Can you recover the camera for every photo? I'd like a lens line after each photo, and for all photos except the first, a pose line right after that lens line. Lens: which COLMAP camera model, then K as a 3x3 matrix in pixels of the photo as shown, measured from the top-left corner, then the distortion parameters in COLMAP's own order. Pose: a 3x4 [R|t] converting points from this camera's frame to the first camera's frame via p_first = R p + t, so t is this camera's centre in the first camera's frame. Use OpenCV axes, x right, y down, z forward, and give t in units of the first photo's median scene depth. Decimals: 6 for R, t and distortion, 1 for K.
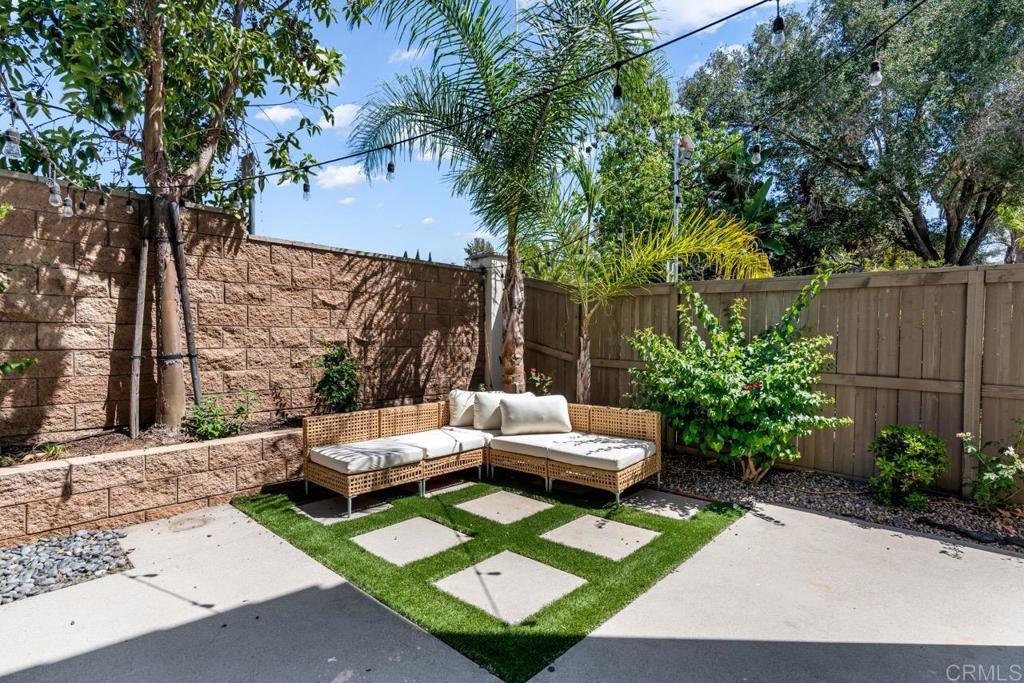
lens RADIAL K [[496.9, 0, 511.7], [0, 496.9, 344.4], [0, 0, 1]] dist [-0.004951, 0.000339]
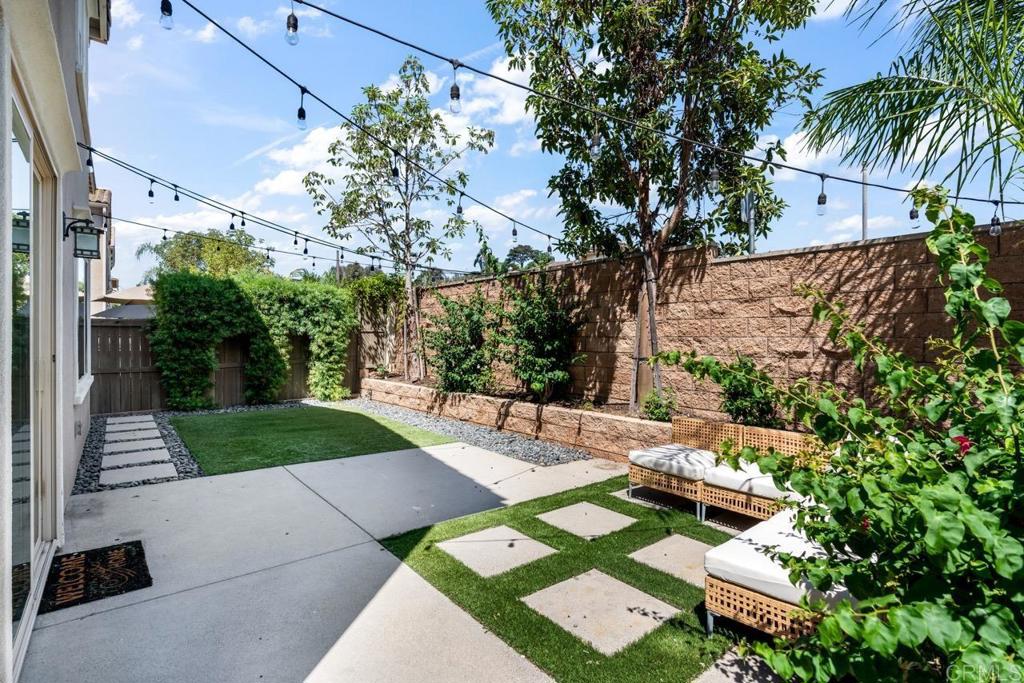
lens RADIAL K [[496.9, 0, 514.1], [0, 496.9, 338.1], [0, 0, 1]] dist [-0.004951, 0.000339]
pose [[-0.142111, -0.003959, -0.989843, 0.755842], [-0.012838, 0.999915, -0.002156, -0.027152], [0.989767, 0.012402, -0.142150, 0.751345]]
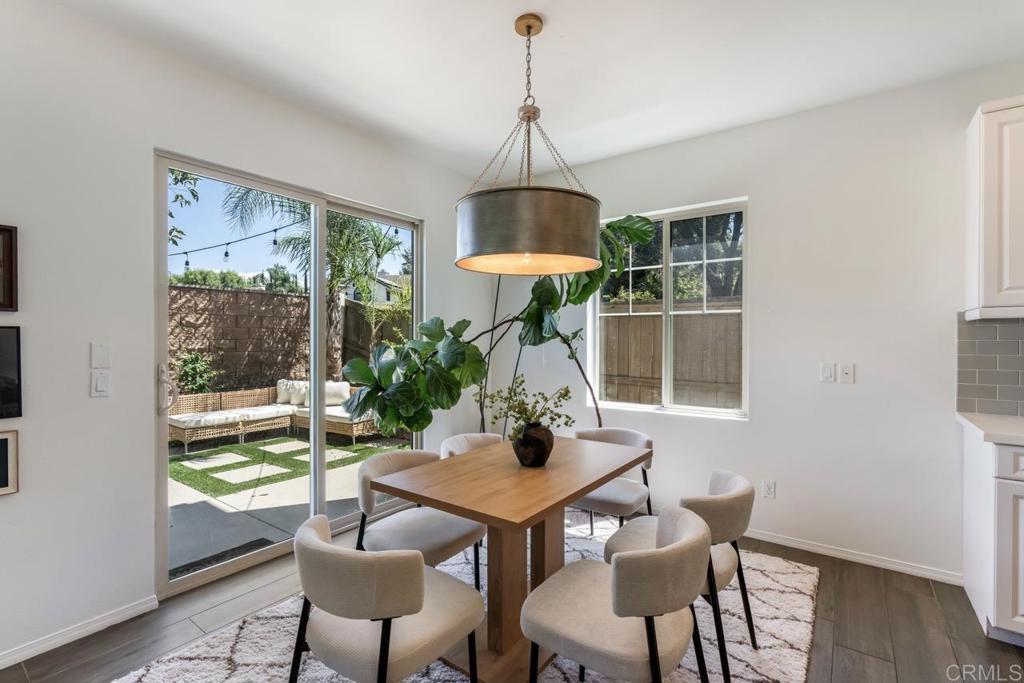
lens RADIAL K [[471.1, 0, 503.3], [0, 471.1, 340.4], [0, 0, 1]] dist [-0.017196, 0.005914]
pose [[0.994257, -0.004448, 0.106925, 0.485302], [0.005028, 0.999974, -0.005158, -0.020975], [-0.106900, 0.005666, 0.994254, -0.591168]]
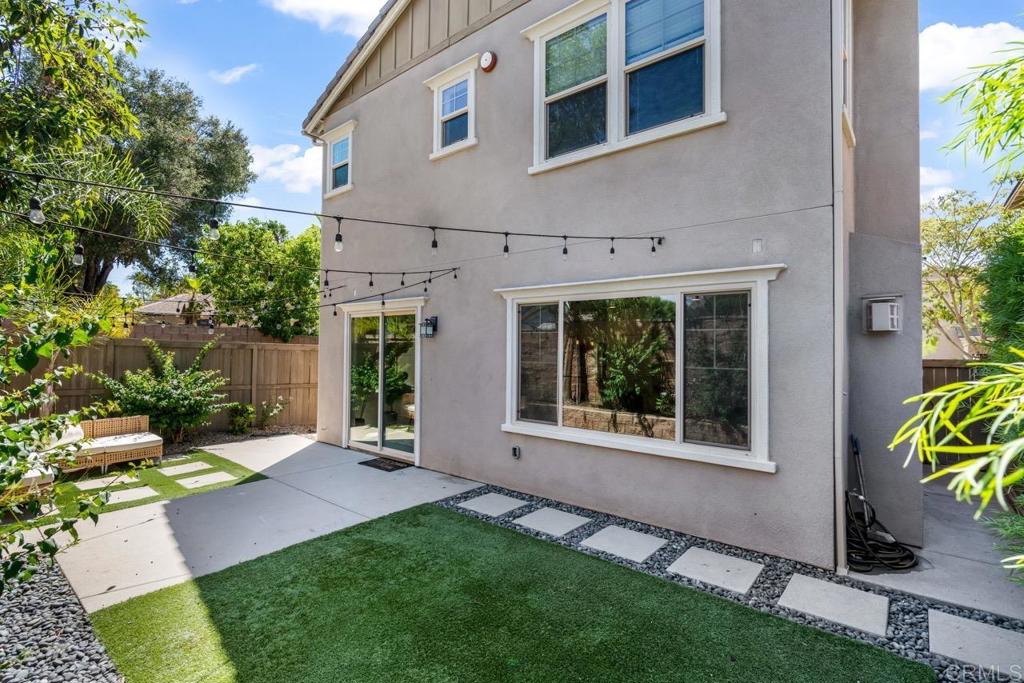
lens RADIAL K [[496.9, 0, 515.1], [0, 496.9, 339.3], [0, 0, 1]] dist [-0.004951, 0.000339]
pose [[-0.065999, 0.006990, 0.997795, -1.606618], [0.002951, 0.999972, -0.006810, -0.128026], [-0.997815, 0.002495, -0.066018, -0.231112]]
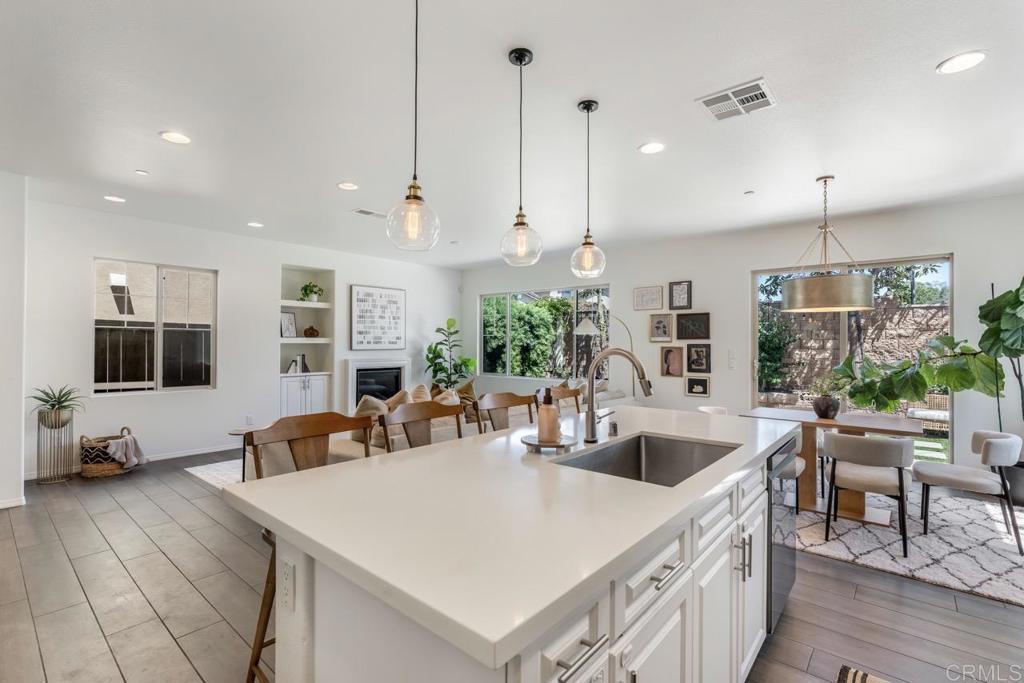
lens RADIAL K [[471.1, 0, 512.0], [0, 471.1, 341.1], [0, 0, 1]] dist [-0.017196, 0.005914]
pose [[0.037738, -0.015292, -0.999171, 1.462905], [-0.017126, 0.999726, -0.015948, -0.014412], [0.999141, 0.017714, 0.037466, -0.746295]]
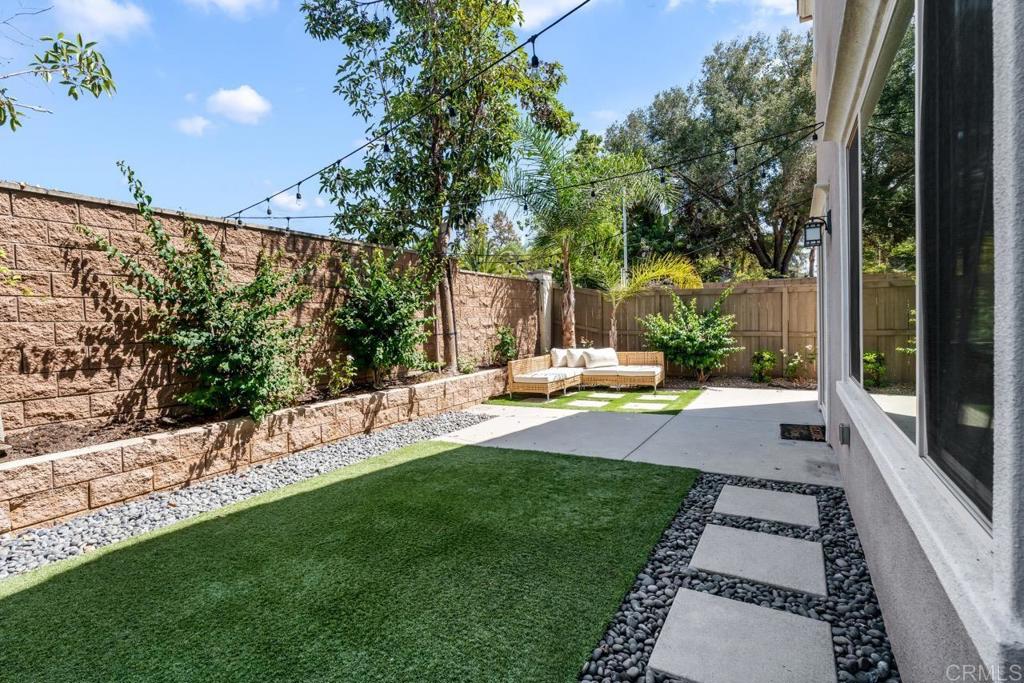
lens RADIAL K [[496.9, 0, 507.4], [0, 496.9, 333.5], [0, 0, 1]] dist [-0.004951, 0.000339]
pose [[0.974793, -0.036192, 0.220156, -0.834218], [0.034422, 0.999337, 0.011869, 0.006904], [-0.220439, -0.003992, 0.975392, -0.956750]]
